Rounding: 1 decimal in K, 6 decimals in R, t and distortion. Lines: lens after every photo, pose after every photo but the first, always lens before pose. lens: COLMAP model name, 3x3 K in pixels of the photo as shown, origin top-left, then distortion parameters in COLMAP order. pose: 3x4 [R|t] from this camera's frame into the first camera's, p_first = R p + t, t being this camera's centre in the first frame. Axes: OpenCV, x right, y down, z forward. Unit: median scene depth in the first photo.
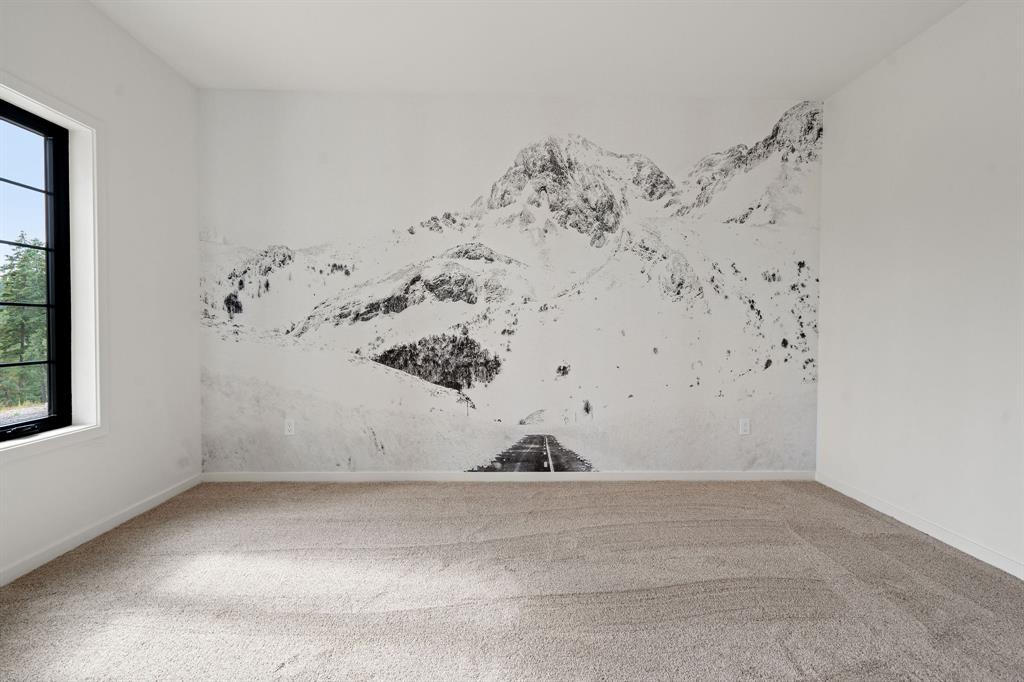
lens RADIAL K [[465.8, 0, 510.9], [0, 465.8, 335.7], [0, 0, 1]] dist [-0.002990, -0.000069]
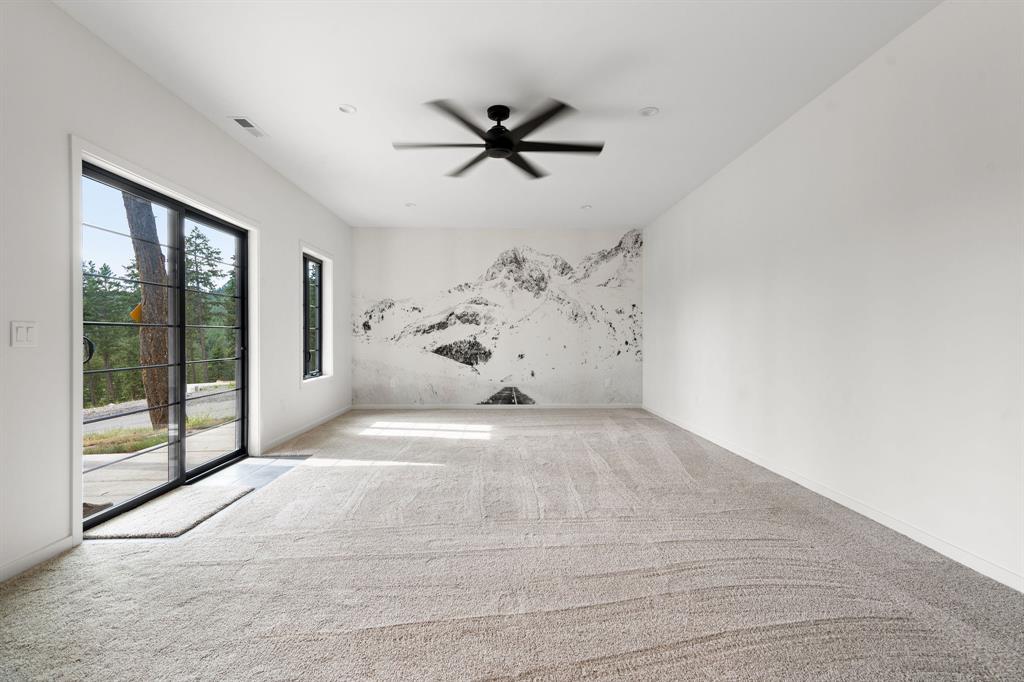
lens RADIAL K [[465.8, 0, 510.9], [0, 465.8, 335.7], [0, 0, 1]] dist [-0.002990, -0.000069]
pose [[0.999827, -0.005927, 0.017641, 0.028991], [0.006342, 0.999703, -0.023518, 0.030340], [-0.017496, 0.023626, 0.999568, -1.127718]]
